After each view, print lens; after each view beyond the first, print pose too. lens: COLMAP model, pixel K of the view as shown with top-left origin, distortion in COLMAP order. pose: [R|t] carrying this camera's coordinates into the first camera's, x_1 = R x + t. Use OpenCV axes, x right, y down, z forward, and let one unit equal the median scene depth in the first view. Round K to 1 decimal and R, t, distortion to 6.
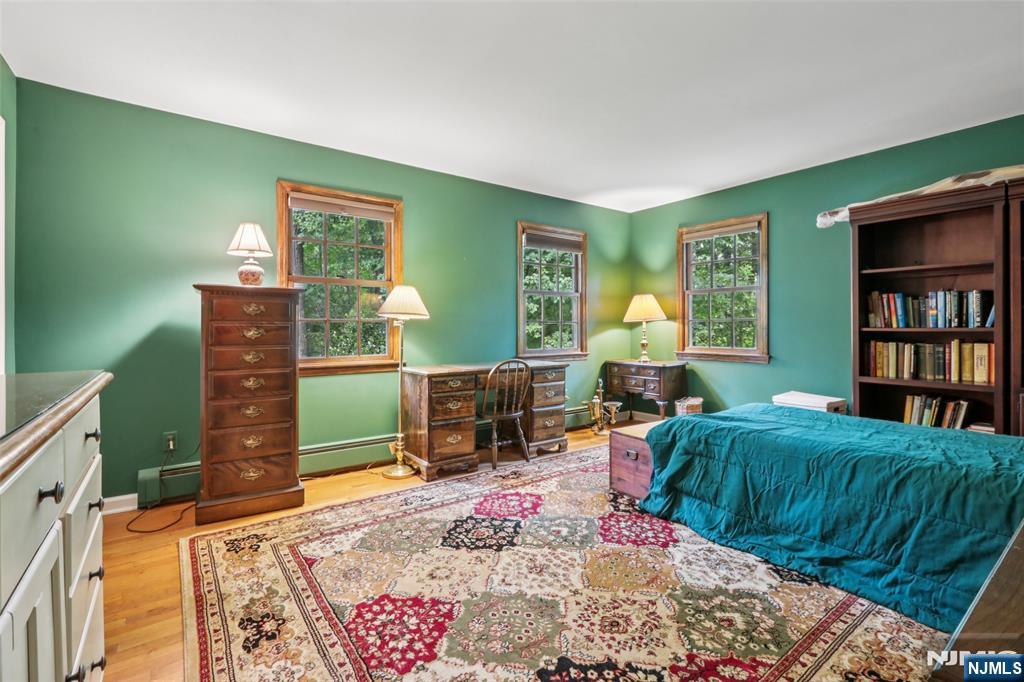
lens RADIAL K [[465.4, 0, 512.1], [0, 465.4, 333.9], [0, 0, 1]] dist [0.000779, 0.000075]
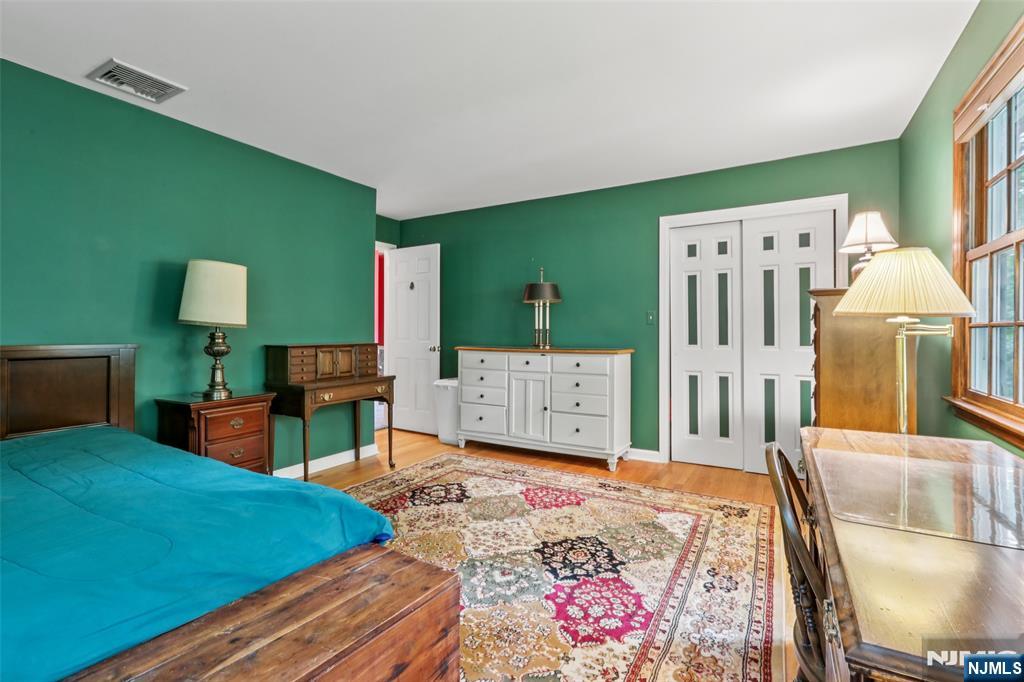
lens RADIAL K [[465.4, 0, 512.1], [0, 465.4, 334.3], [0, 0, 1]] dist [0.000779, 0.000075]
pose [[-0.920295, 0.002902, -0.391214, 0.443623], [-0.005347, 0.999786, 0.019996, -0.040150], [0.391188, 0.020494, -0.920082, 1.878529]]
